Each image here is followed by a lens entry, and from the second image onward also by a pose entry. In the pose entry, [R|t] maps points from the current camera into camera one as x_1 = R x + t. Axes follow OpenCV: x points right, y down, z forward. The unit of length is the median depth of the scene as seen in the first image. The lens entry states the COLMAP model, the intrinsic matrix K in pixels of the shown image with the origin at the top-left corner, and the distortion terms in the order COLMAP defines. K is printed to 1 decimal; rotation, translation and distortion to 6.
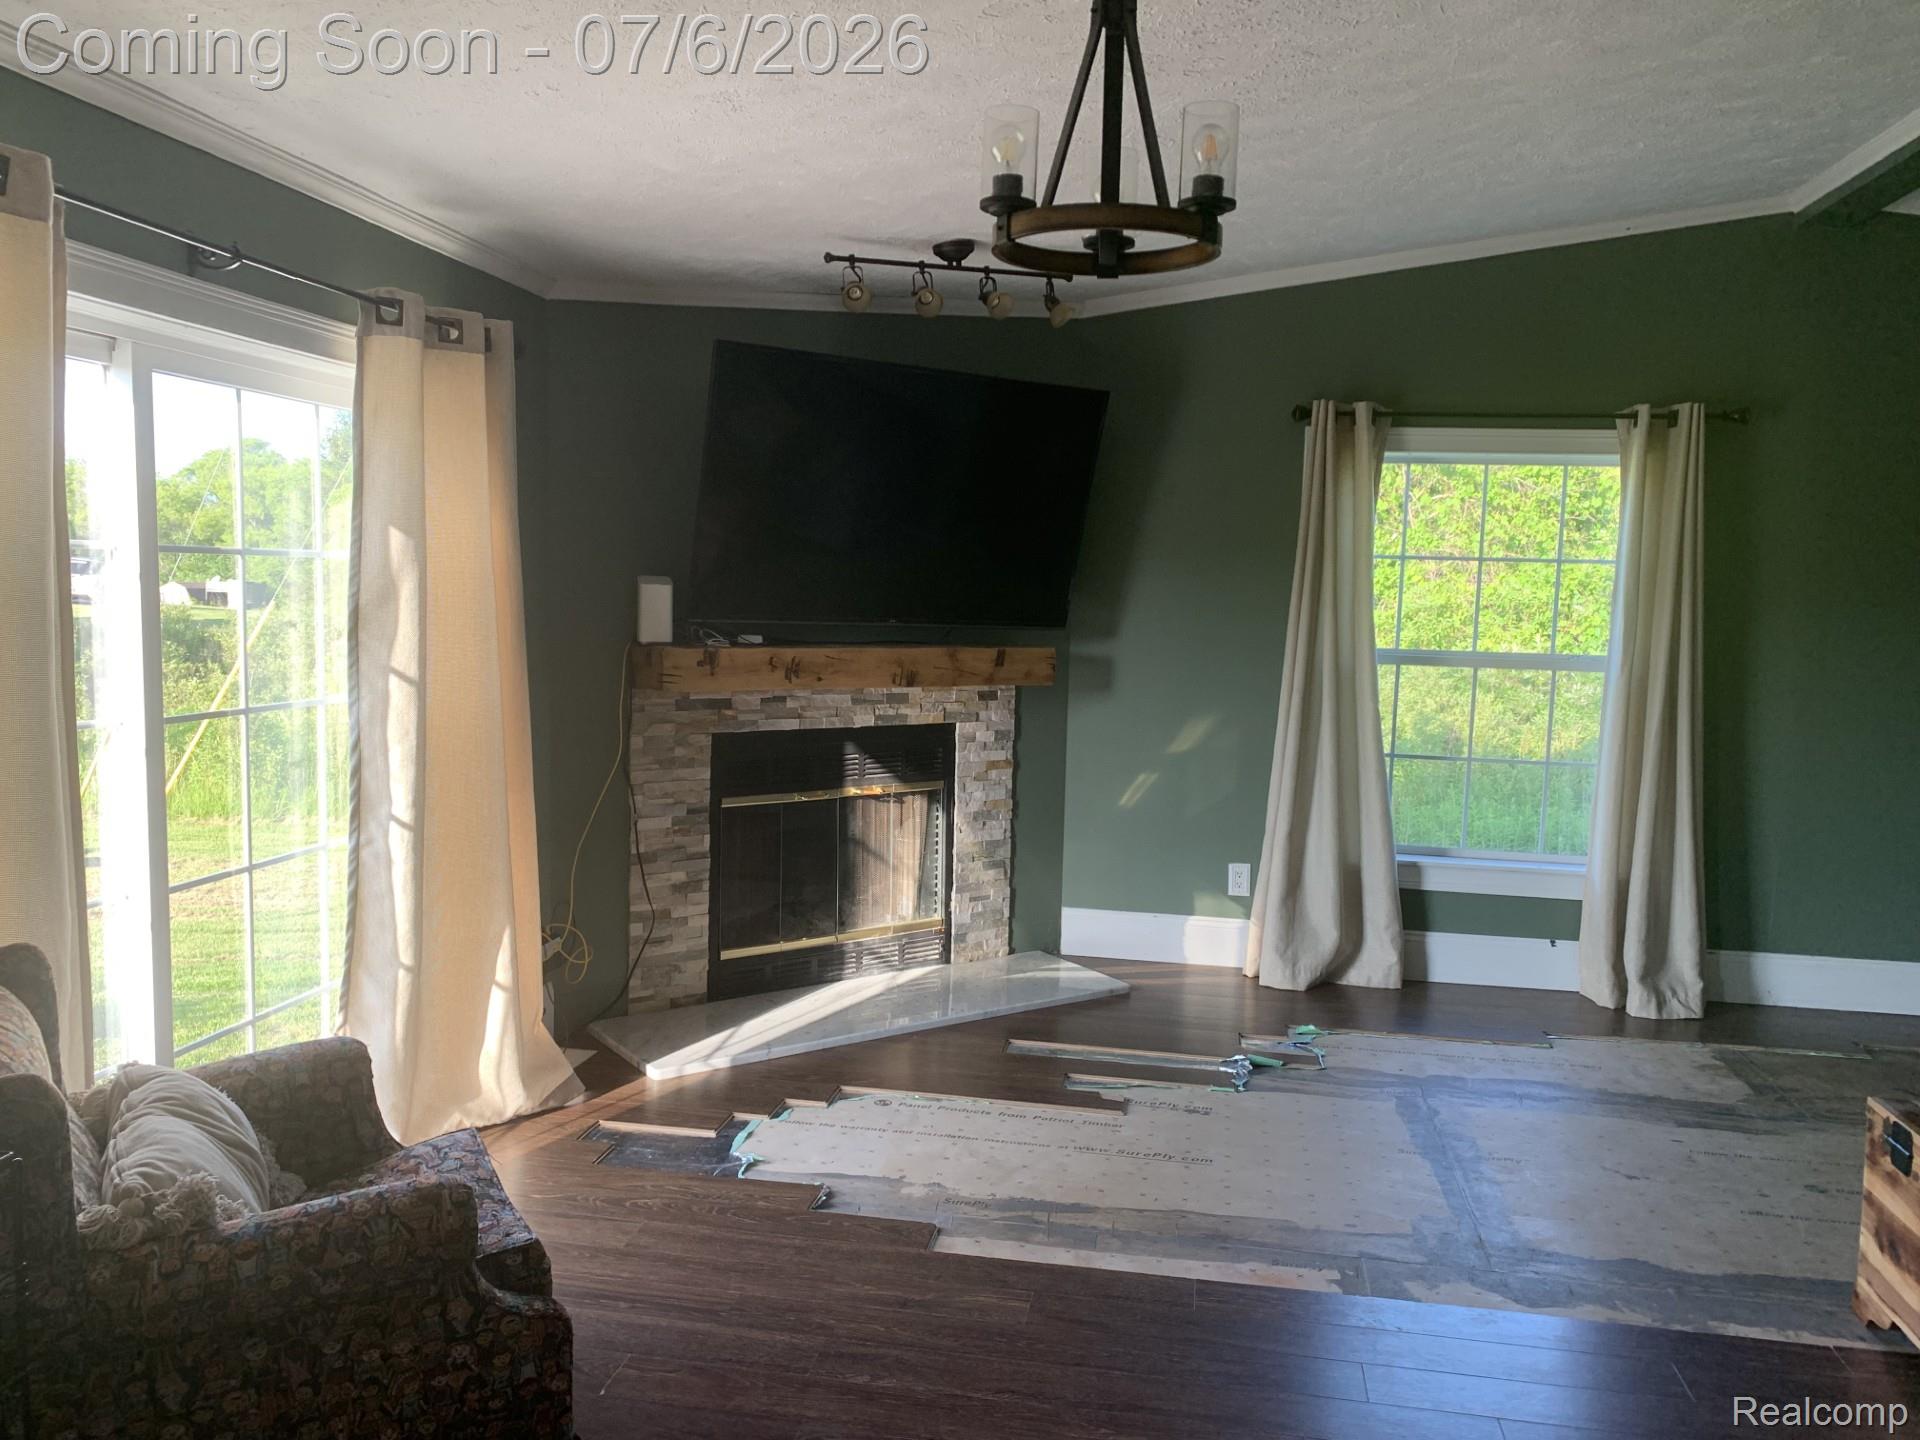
lens RADIAL K [[1479.9, 0, 946.9], [0, 1479.9, 730.0], [0, 0, 1]] dist [0.015124, -0.011384]
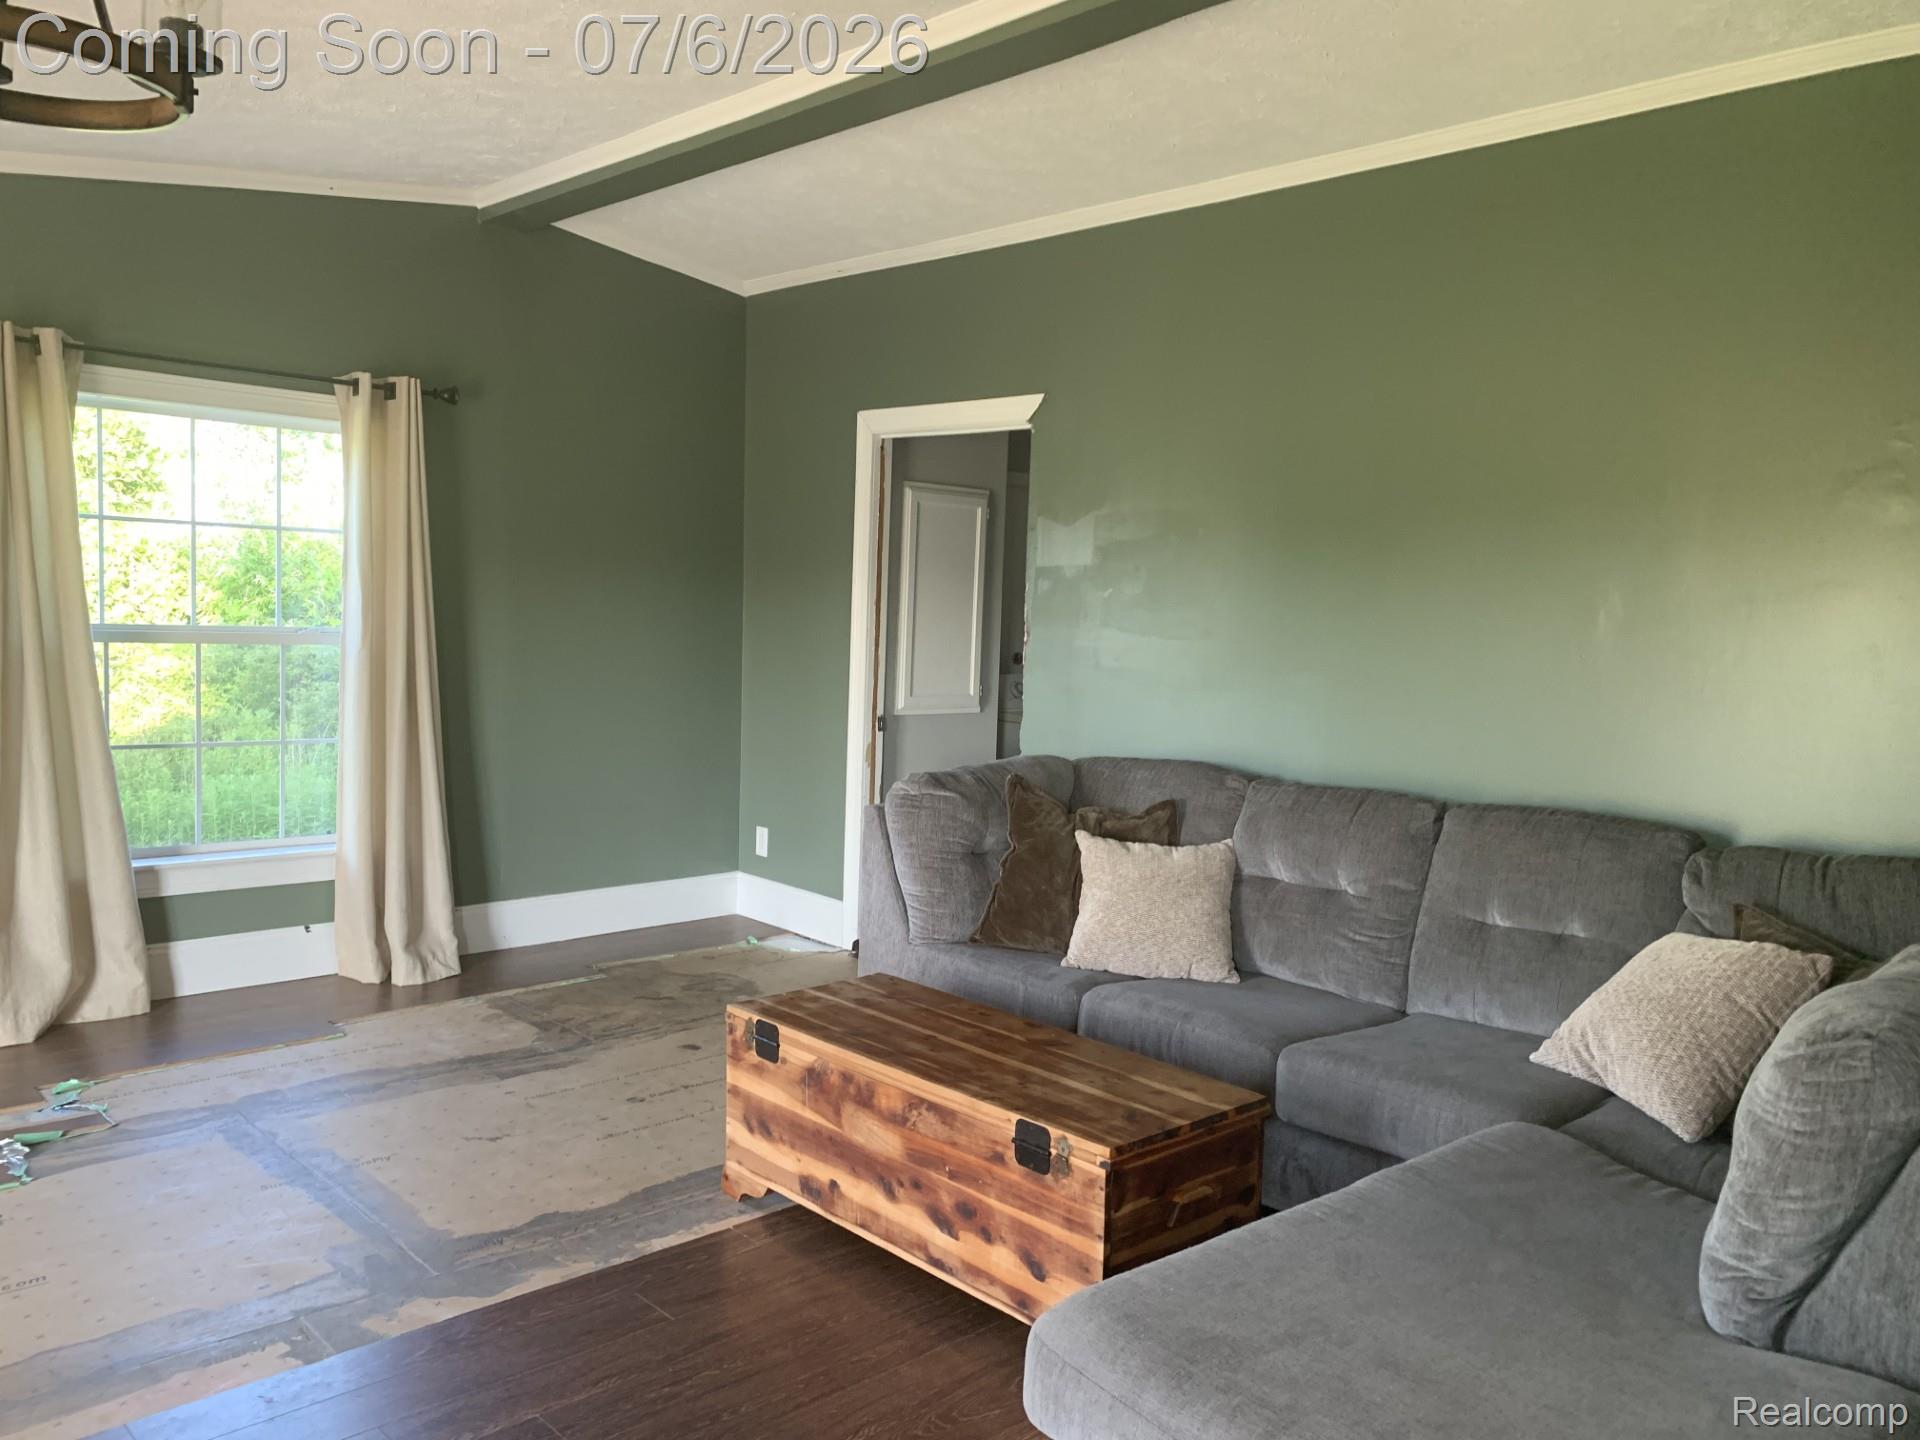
lens RADIAL K [[1479.9, 0, 956.4], [0, 1479.9, 722.8], [0, 0, 1]] dist [0.015124, -0.011384]
pose [[0.589803, -0.069901, 0.804517, -0.114964], [0.056948, 0.997367, 0.044908, -0.008639], [-0.805537, 0.019329, 0.592230, 0.103114]]
